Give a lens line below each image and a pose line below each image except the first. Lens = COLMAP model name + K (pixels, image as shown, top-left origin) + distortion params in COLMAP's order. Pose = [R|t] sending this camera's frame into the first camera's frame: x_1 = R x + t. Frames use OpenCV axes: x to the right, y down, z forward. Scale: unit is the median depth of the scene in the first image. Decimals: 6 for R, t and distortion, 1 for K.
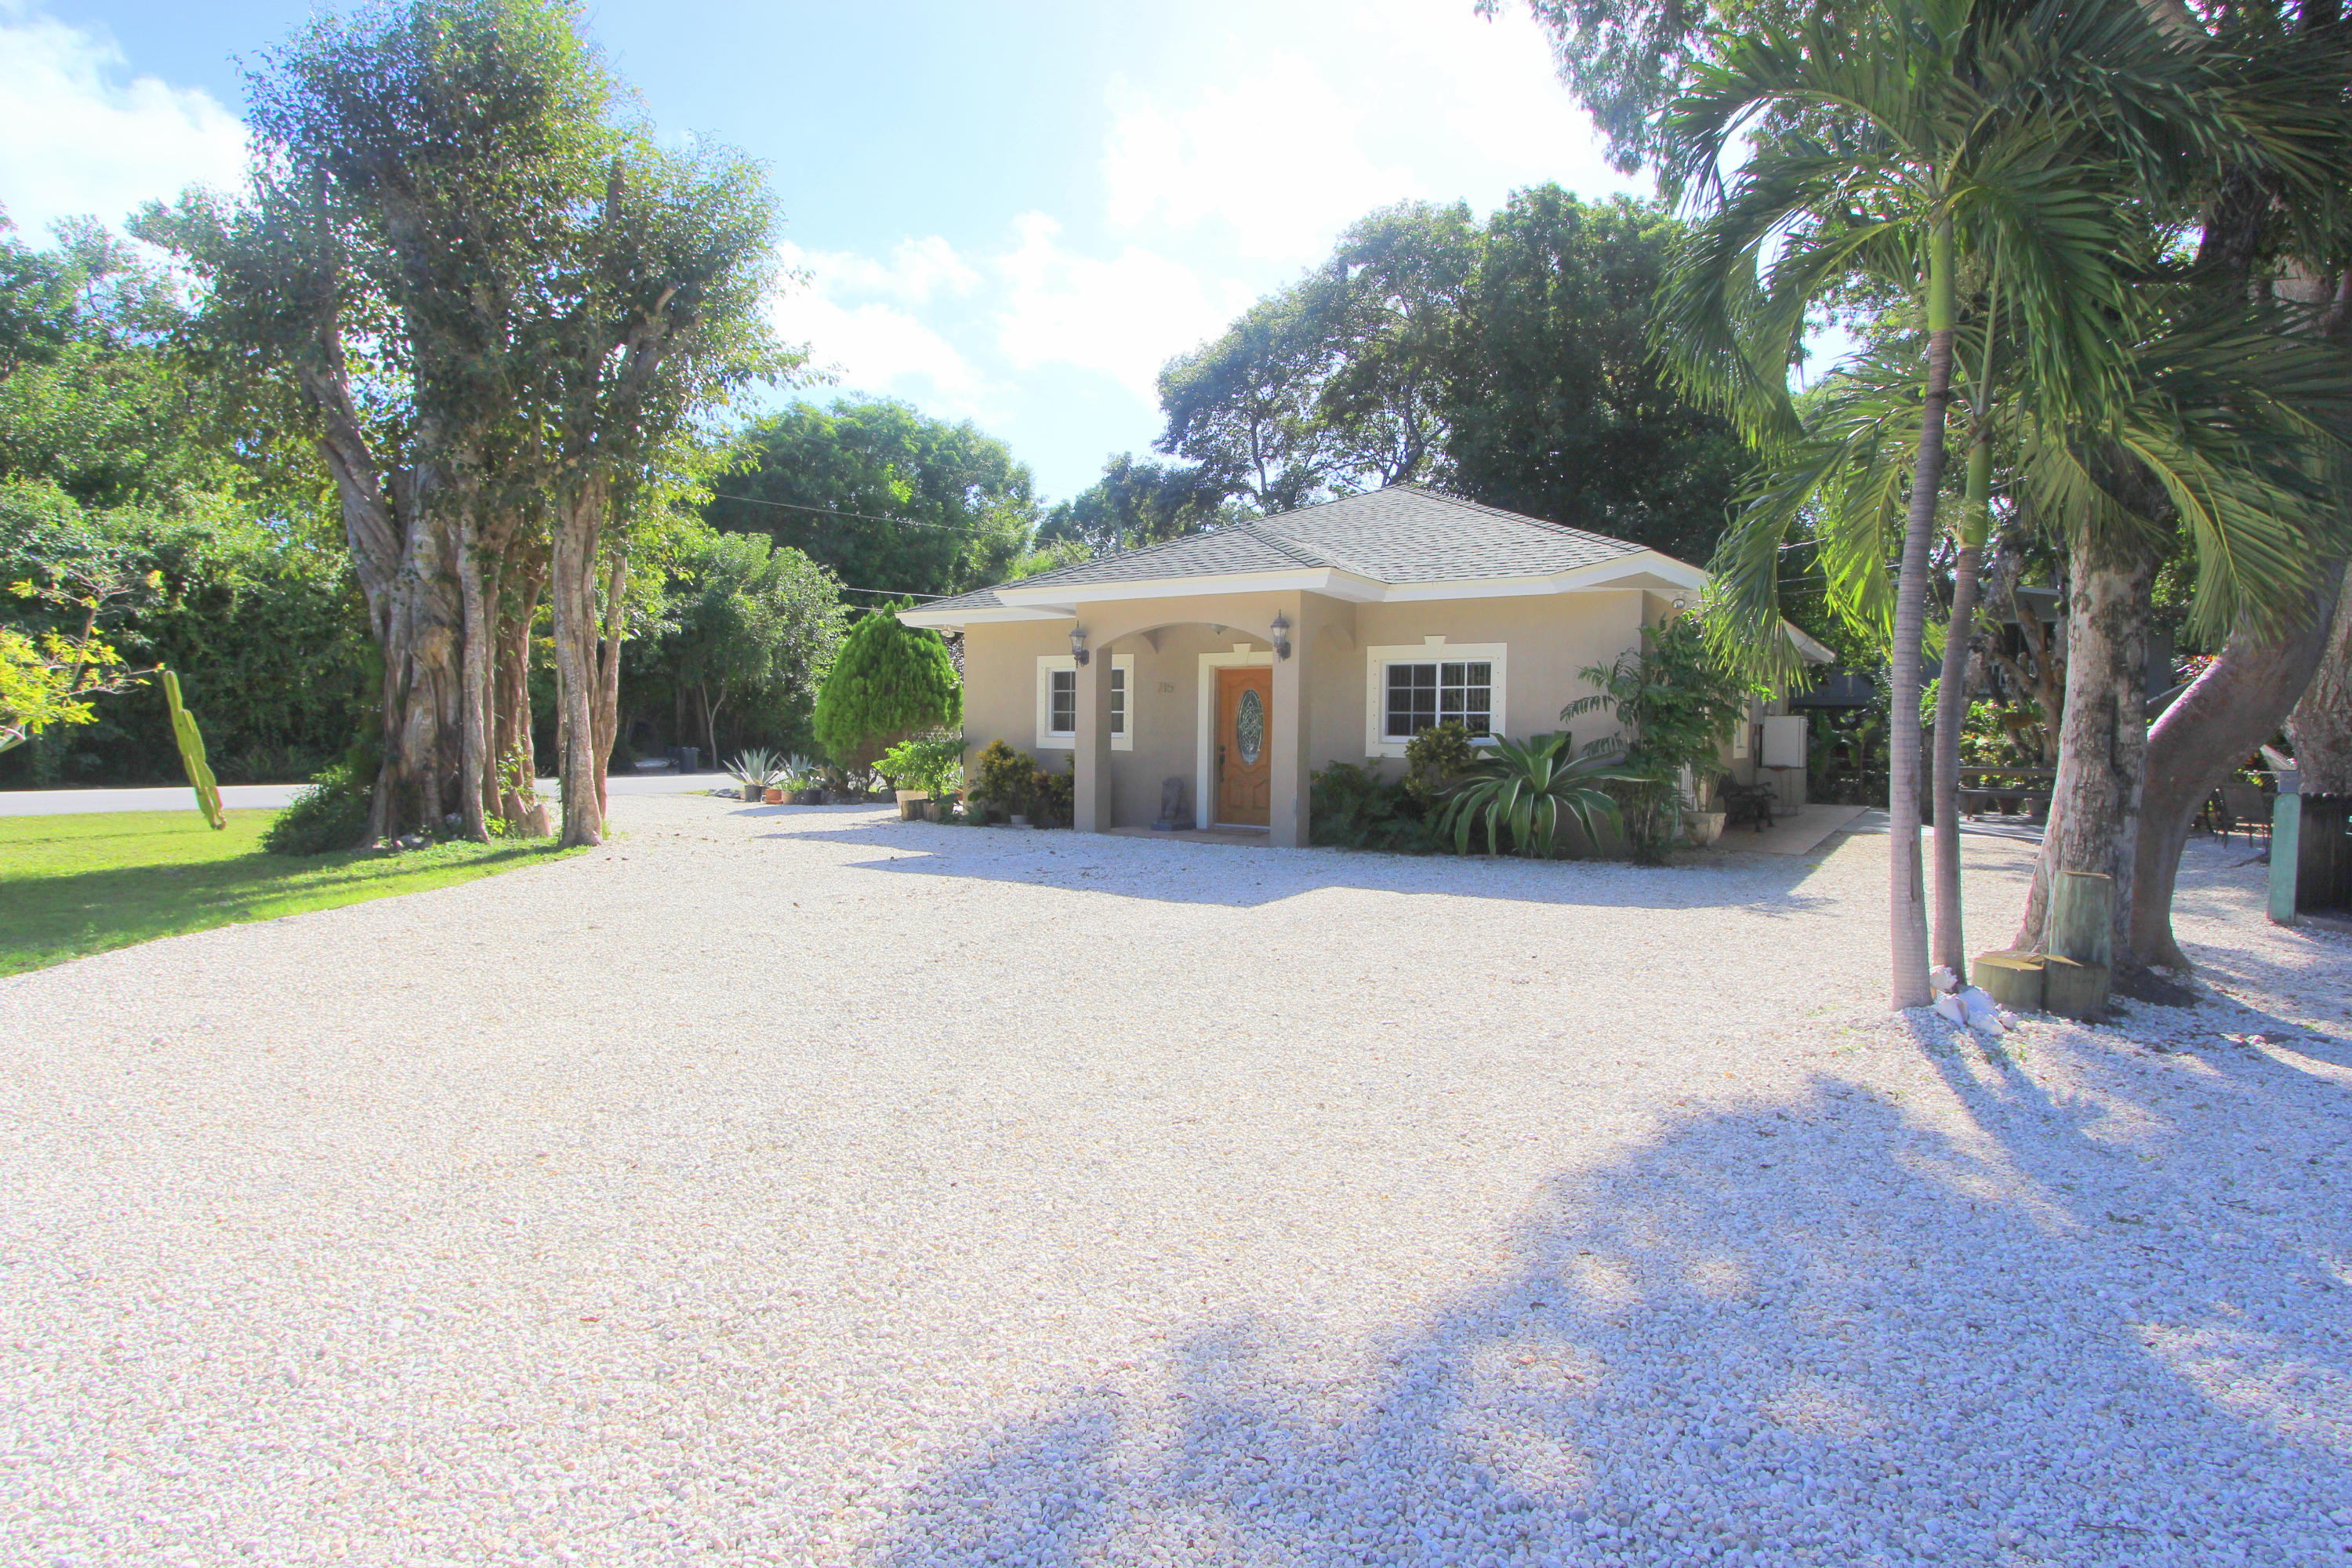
lens RADIAL K [[1230.6, 0, 1171.3], [0, 1230.6, 766.1], [0, 0, 1]] dist [-0.006933, 0.000984]
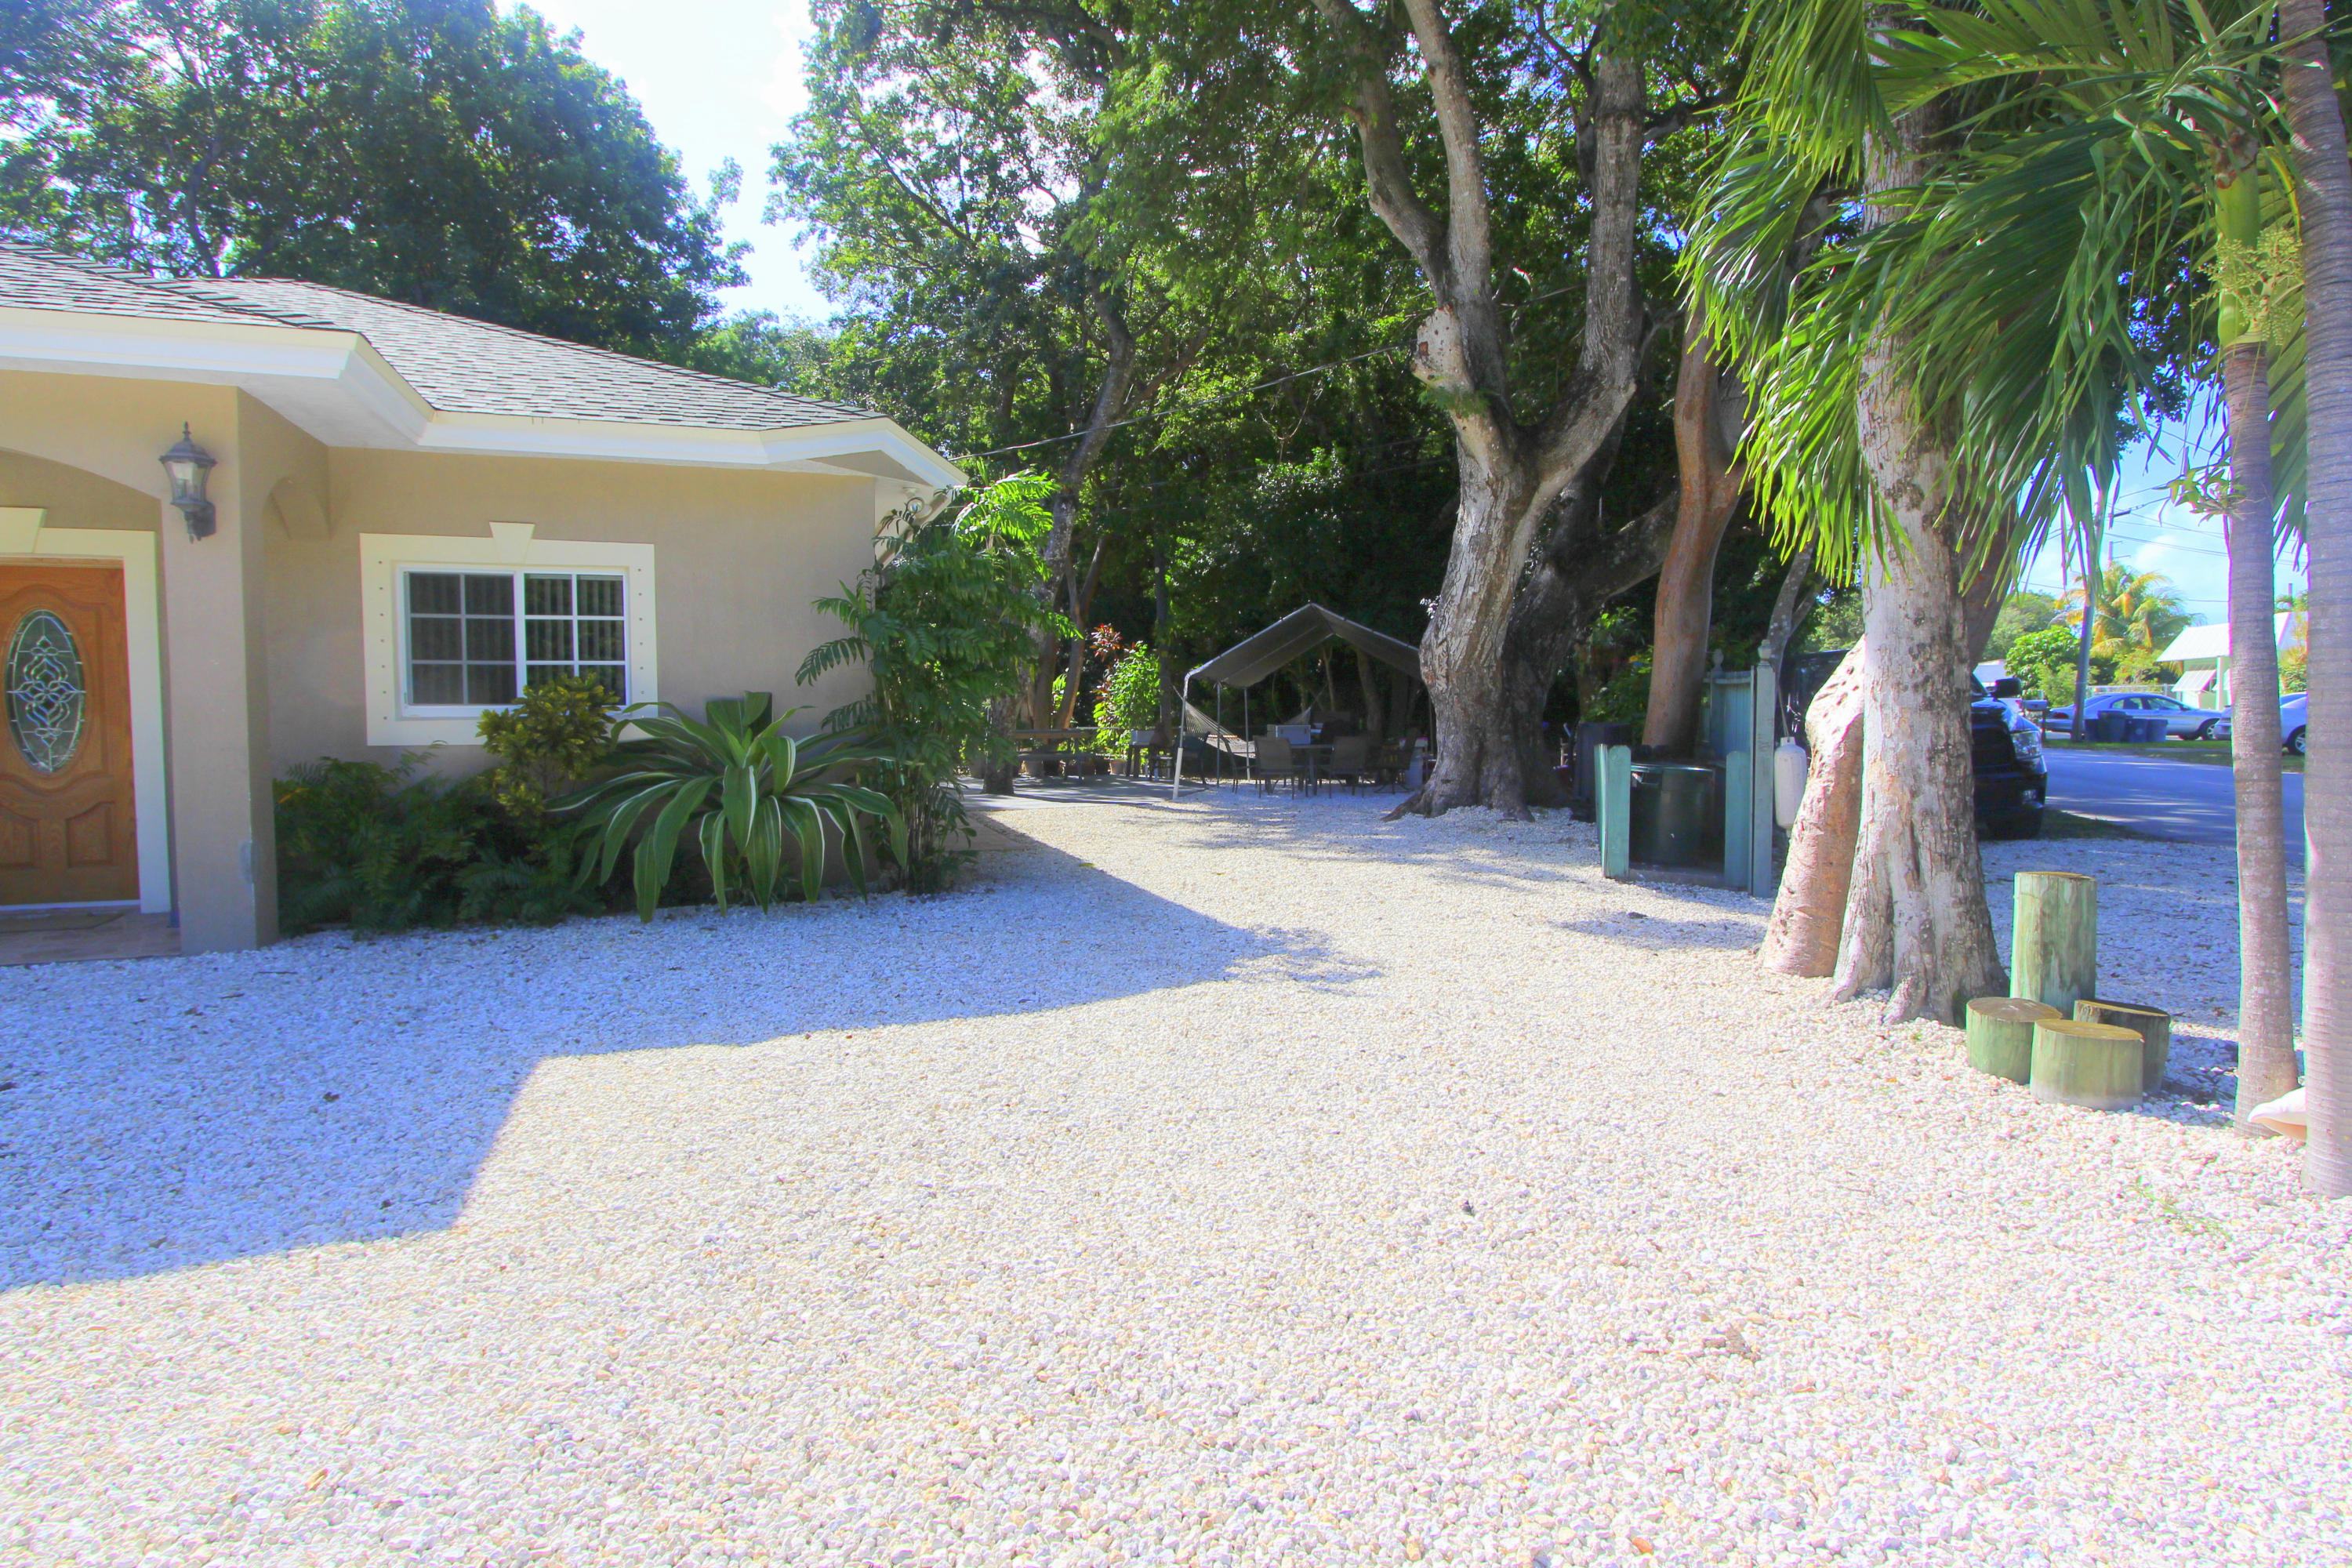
lens RADIAL K [[1238.8, 0, 1180.3], [0, 1238.8, 765.5], [0, 0, 1]] dist [-0.010061, -0.001110]
pose [[0.608373, -0.052670, 0.791901, -0.048999], [0.034870, 0.998606, 0.039629, -0.008459], [-0.792885, 0.003504, 0.609362, 0.424623]]
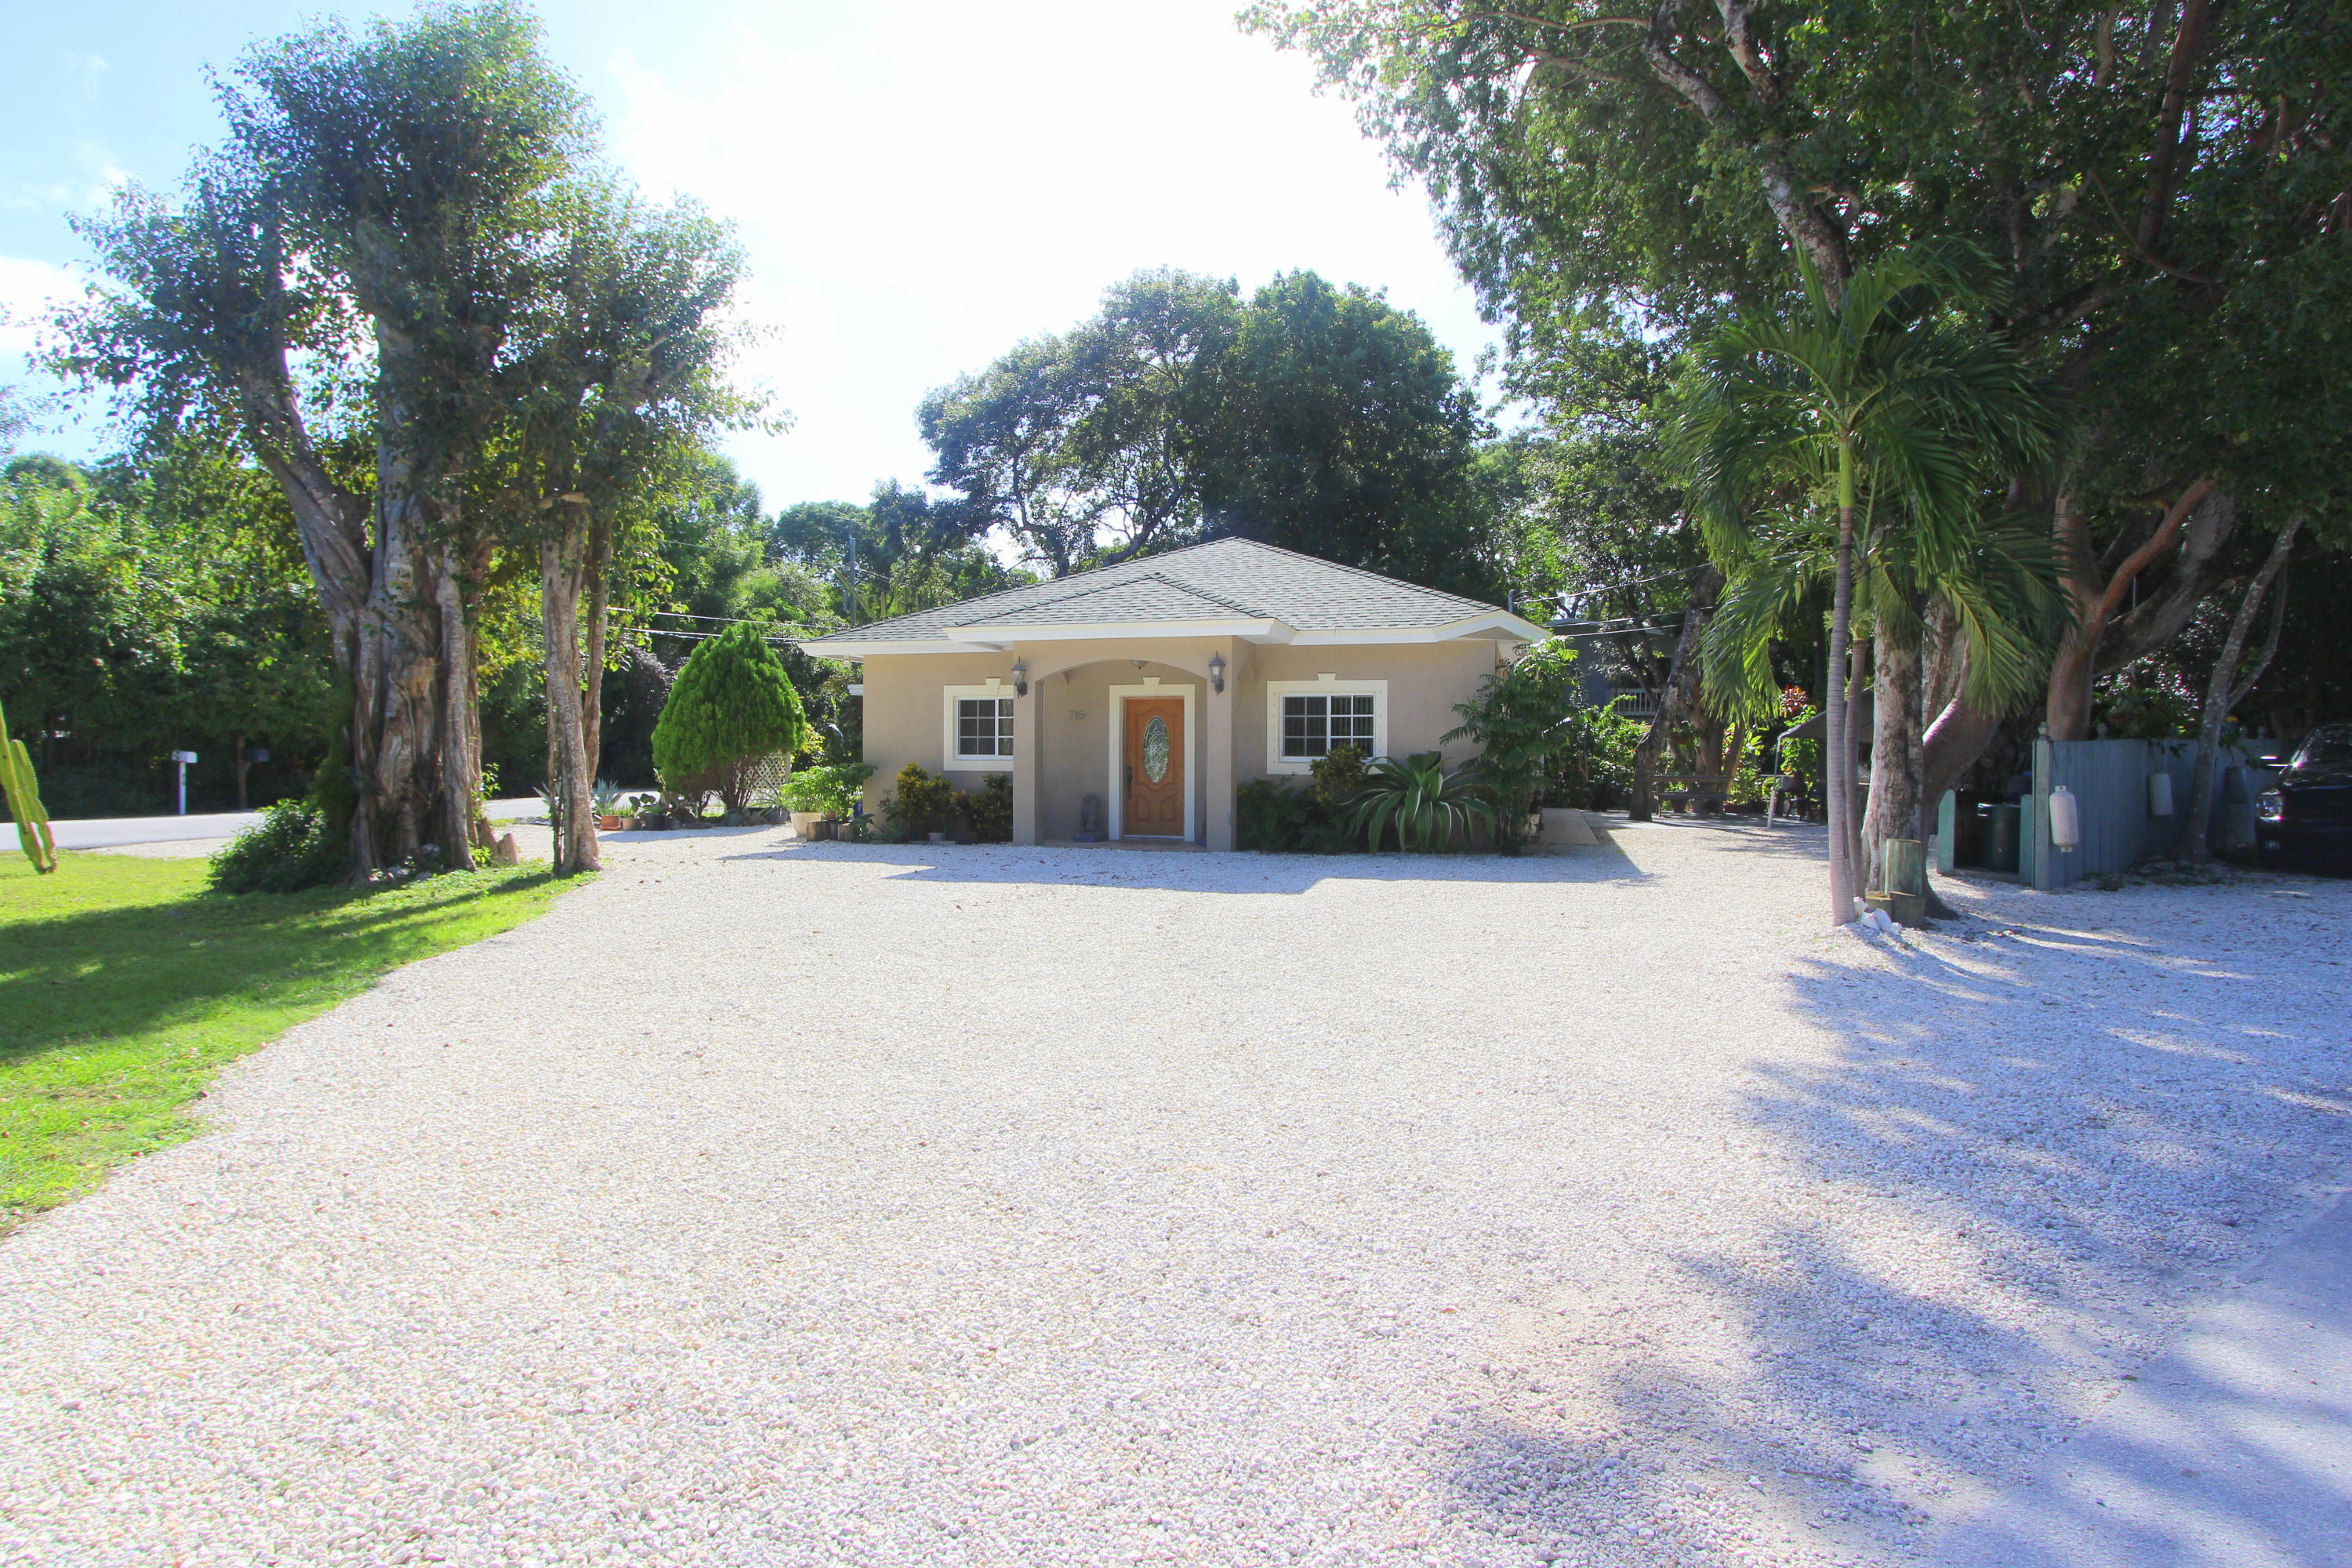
lens RADIAL K [[1238.8, 0, 1180.3], [0, 1238.8, 765.5], [0, 0, 1]] dist [-0.010061, -0.001110]
pose [[0.956882, -0.011826, 0.290236, -0.278837], [0.016265, 0.999785, -0.012888, -0.002106], [-0.290021, 0.017053, 0.956868, -0.121635]]
